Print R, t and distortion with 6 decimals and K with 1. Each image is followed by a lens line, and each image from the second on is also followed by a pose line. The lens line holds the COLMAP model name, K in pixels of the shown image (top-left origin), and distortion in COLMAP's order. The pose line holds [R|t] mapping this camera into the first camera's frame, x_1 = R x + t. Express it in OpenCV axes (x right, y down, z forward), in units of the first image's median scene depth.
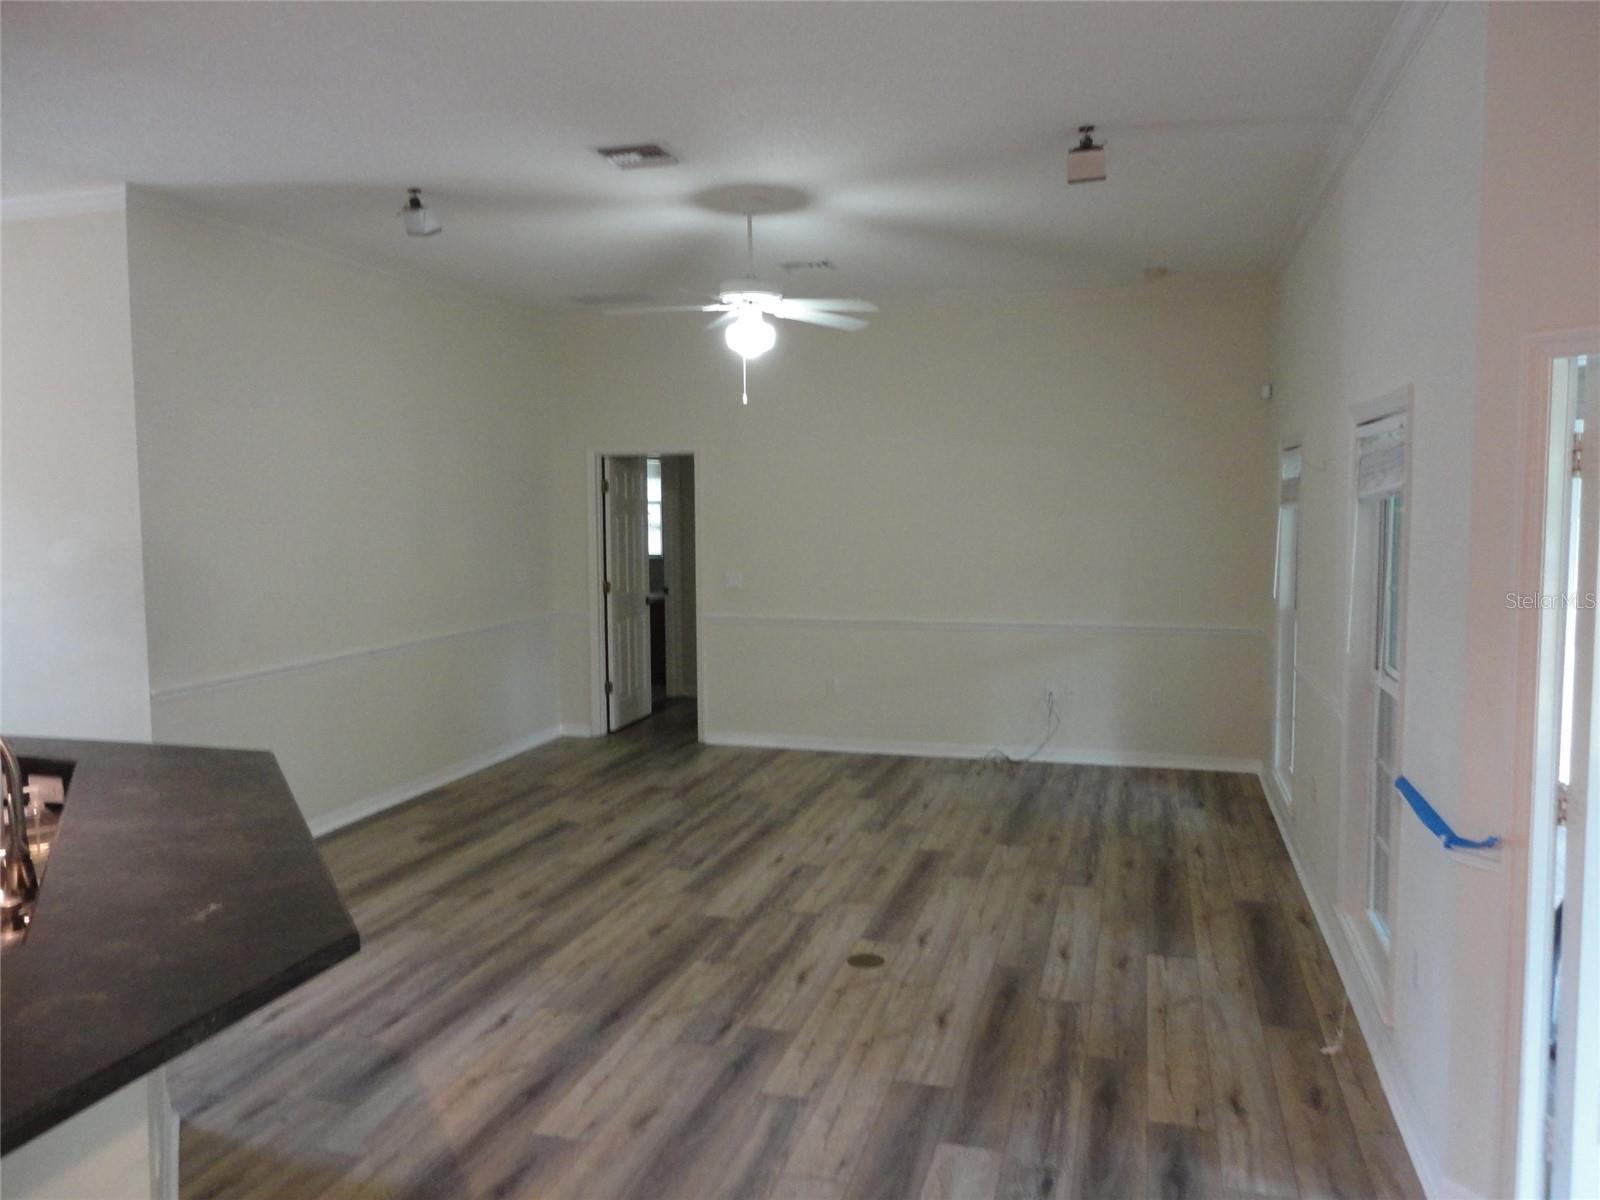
lens RADIAL K [[1165.1, 0, 798.8], [0, 1165.1, 594.7], [0, 0, 1]] dist [-0.000369, 0.002184]
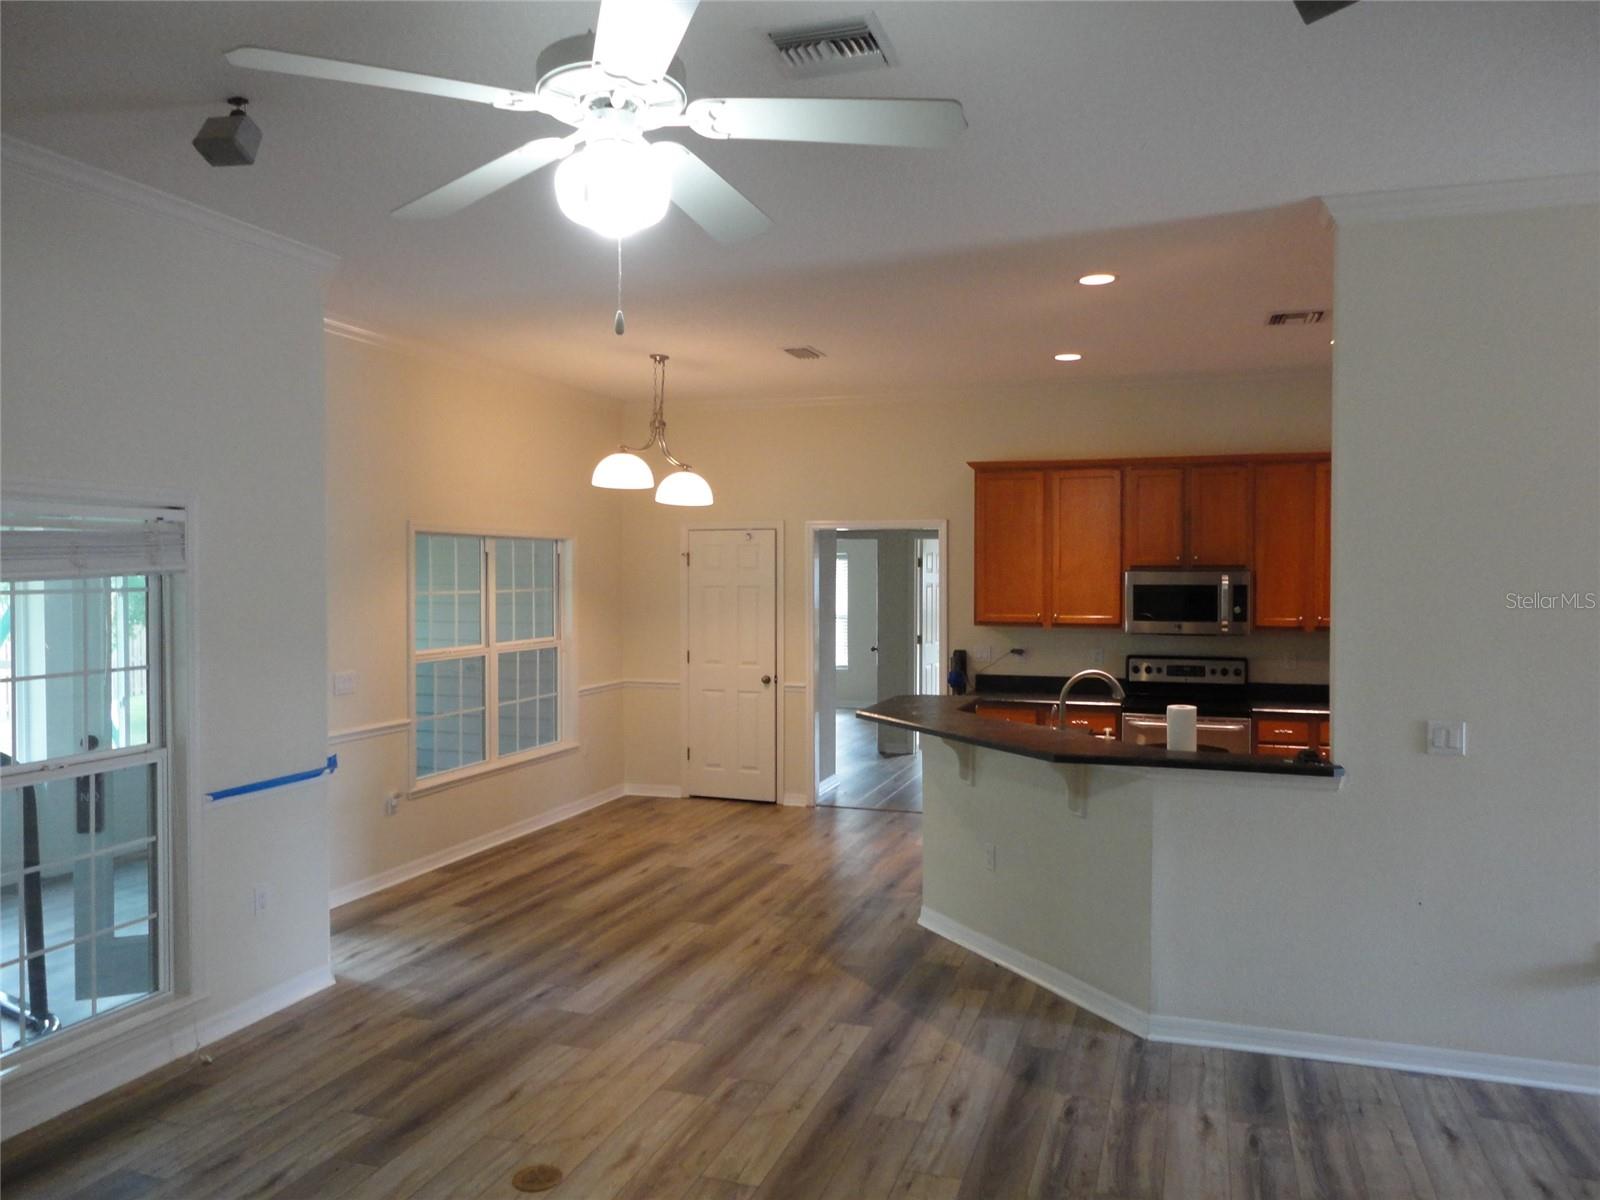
lens RADIAL K [[1165.1, 0, 798.8], [0, 1165.1, 594.7], [0, 0, 1]] dist [-0.000369, 0.002184]
pose [[-0.999054, 0.006841, 0.042956, -0.177656], [0.011079, 0.995004, 0.099218, -0.168243], [-0.042063, 0.099600, -0.994138, 2.034270]]
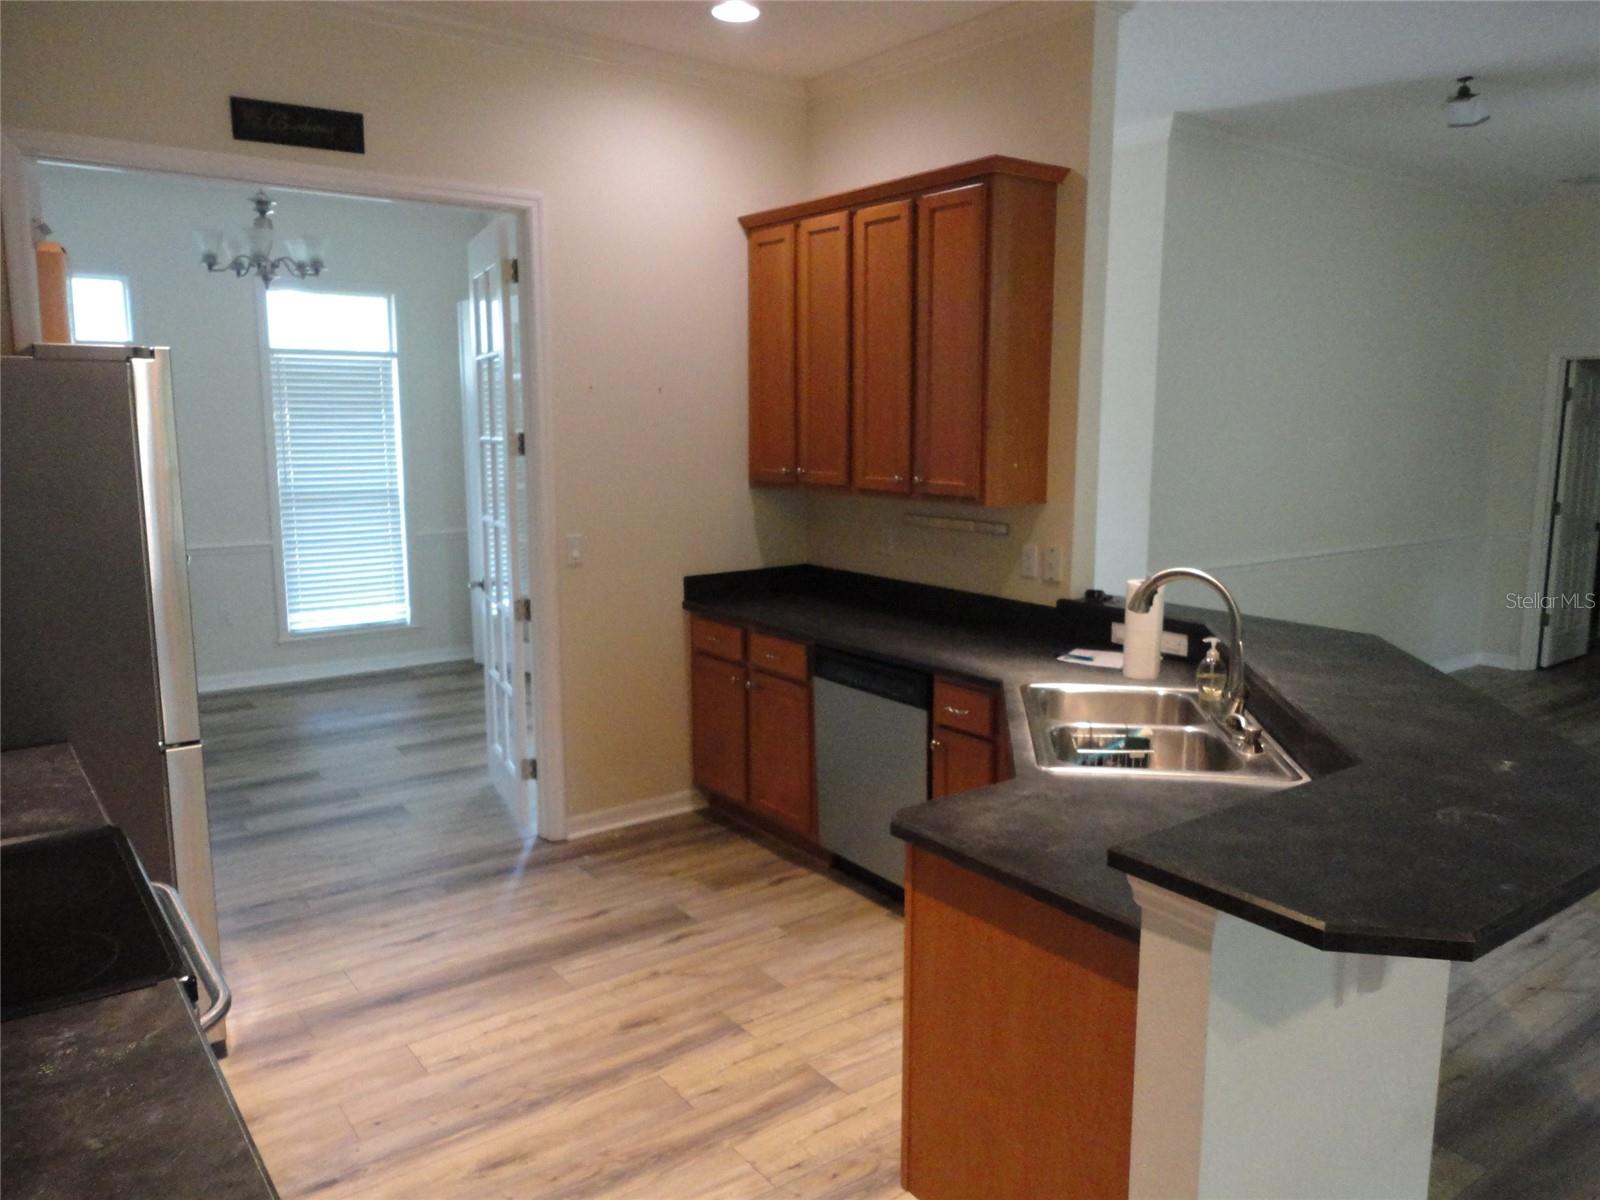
lens RADIAL K [[1165.1, 0, 798.8], [0, 1165.1, 594.7], [0, 0, 1]] dist [-0.000369, 0.002184]
pose [[0.797216, 0.103737, -0.594714, -0.209319], [-0.058689, 0.993777, 0.094674, 0.022342], [0.600834, -0.040573, 0.798343, -0.152193]]
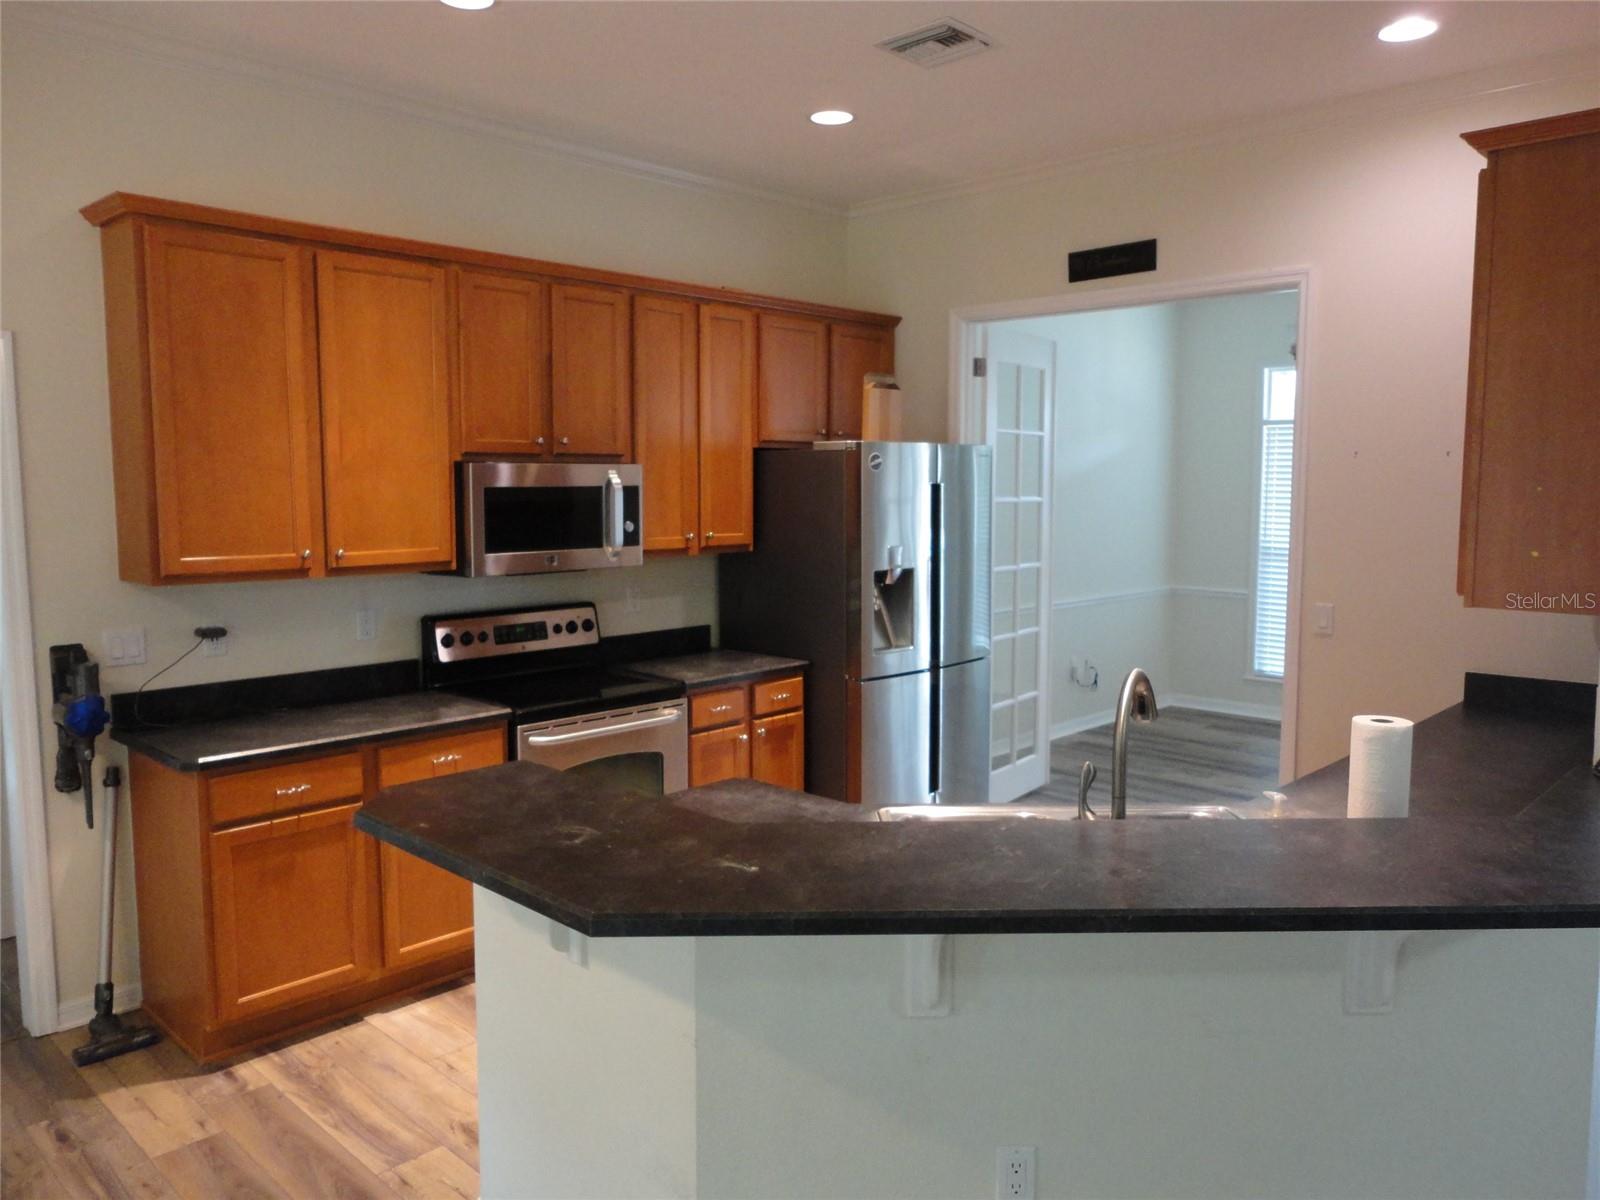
lens RADIAL K [[1165.1, 0, 798.8], [0, 1165.1, 594.7], [0, 0, 1]] dist [-0.000369, 0.002184]
pose [[-0.461620, 0.094651, -0.882014, 0.170385], [-0.067765, 0.987623, 0.141451, -0.053330], [0.884486, 0.125066, -0.449493, 0.762505]]
